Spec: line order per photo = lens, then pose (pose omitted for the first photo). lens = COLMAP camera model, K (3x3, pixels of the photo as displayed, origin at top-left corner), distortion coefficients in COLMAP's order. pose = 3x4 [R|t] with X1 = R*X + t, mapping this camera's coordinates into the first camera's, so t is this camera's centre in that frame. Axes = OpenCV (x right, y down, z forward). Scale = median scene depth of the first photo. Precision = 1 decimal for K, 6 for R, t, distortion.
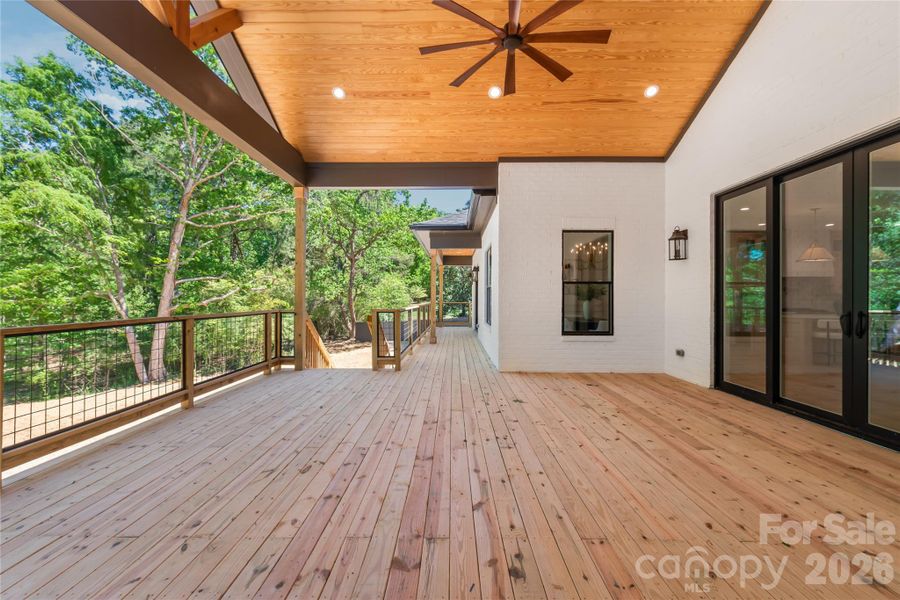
lens RADIAL K [[388.4, 0, 450.0], [0, 388.4, 300.0], [0, 0, 1]] dist [0.000261, -0.000266]
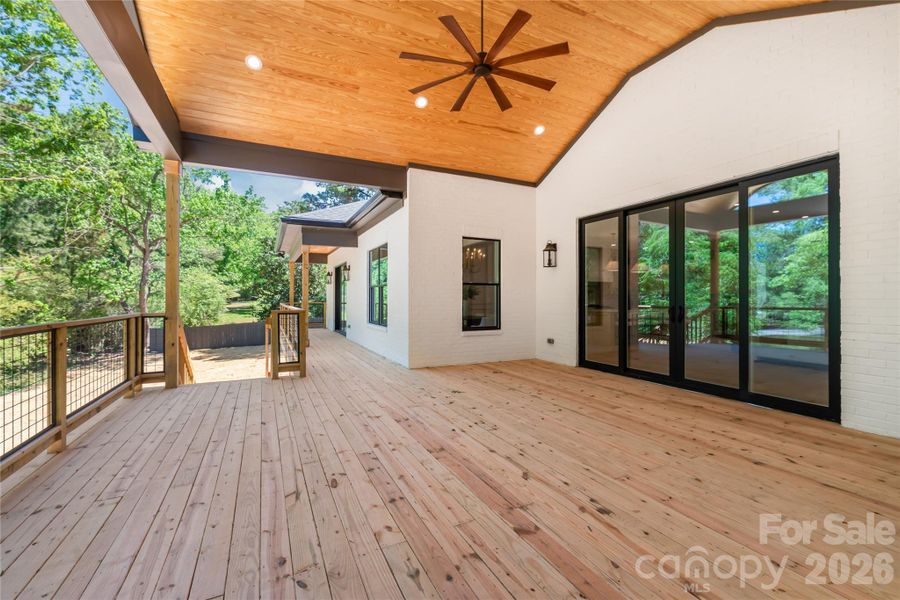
lens RADIAL K [[388.4, 0, 450.0], [0, 388.4, 300.0], [0, 0, 1]] dist [0.000261, -0.000266]
pose [[0.892602, -0.004681, 0.450821, -0.308607], [0.004342, 0.999989, 0.001787, -0.000746], [-0.450825, 0.000363, 0.892612, 0.028053]]
